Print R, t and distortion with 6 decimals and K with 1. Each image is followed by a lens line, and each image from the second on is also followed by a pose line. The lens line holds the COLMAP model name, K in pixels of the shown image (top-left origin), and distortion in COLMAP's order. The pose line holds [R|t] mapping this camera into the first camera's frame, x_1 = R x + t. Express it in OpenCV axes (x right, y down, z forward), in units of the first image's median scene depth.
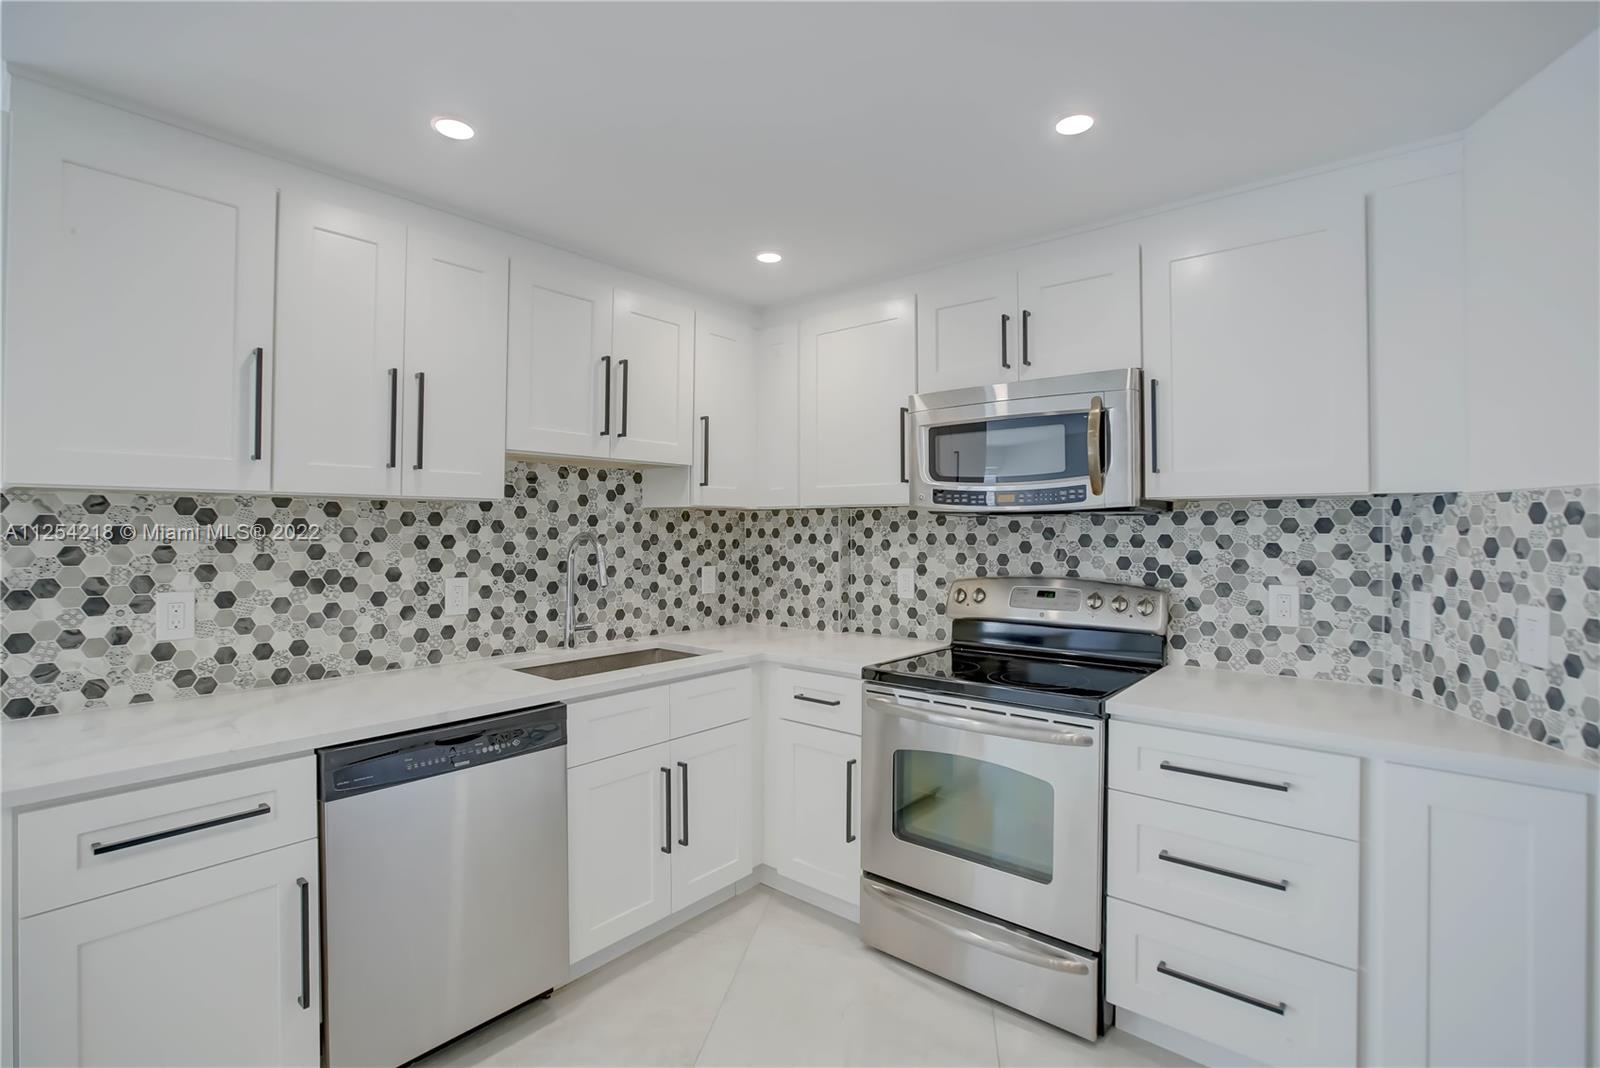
lens RADIAL K [[752.4, 0, 783.9], [0, 752.4, 528.7], [0, 0, 1]] dist [-0.031470, 0.006293]
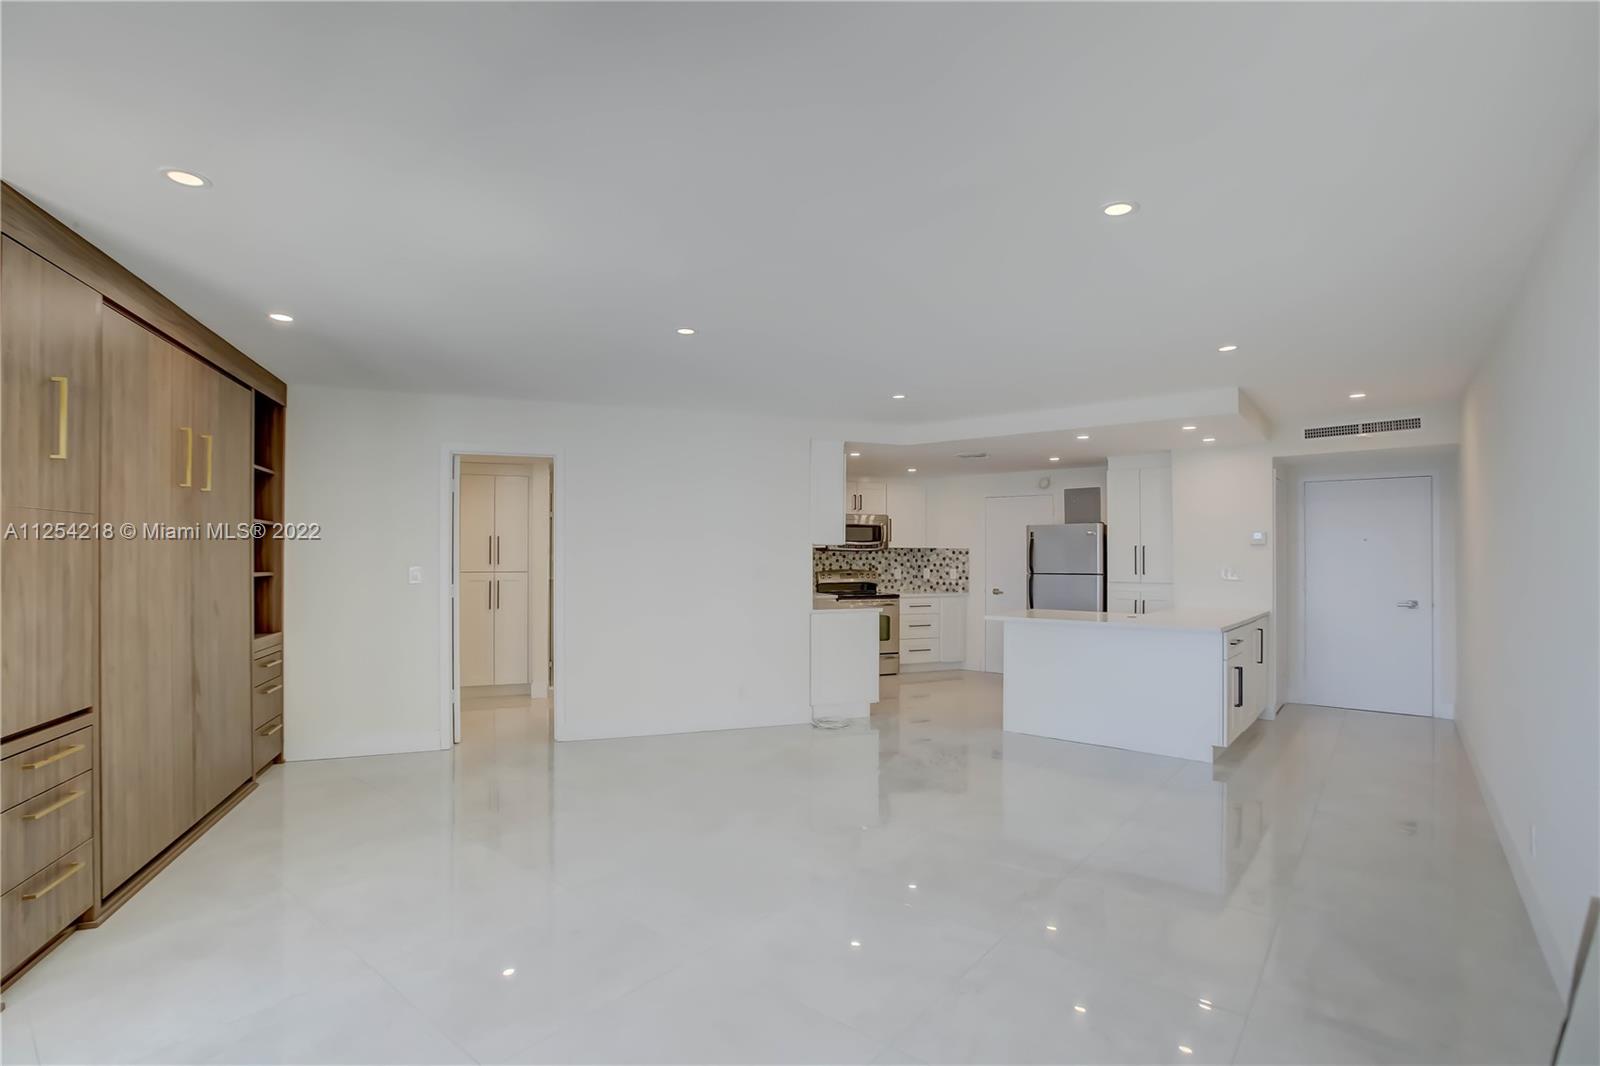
lens RADIAL K [[752.4, 0, 815.1], [0, 752.4, 545.1], [0, 0, 1]] dist [-0.031470, 0.006293]
pose [[0.476285, 0.014034, 0.879179, -3.151013], [-0.000576, 0.999877, -0.015648, 0.009204], [-0.879291, 0.006946, 0.476235, -0.577545]]
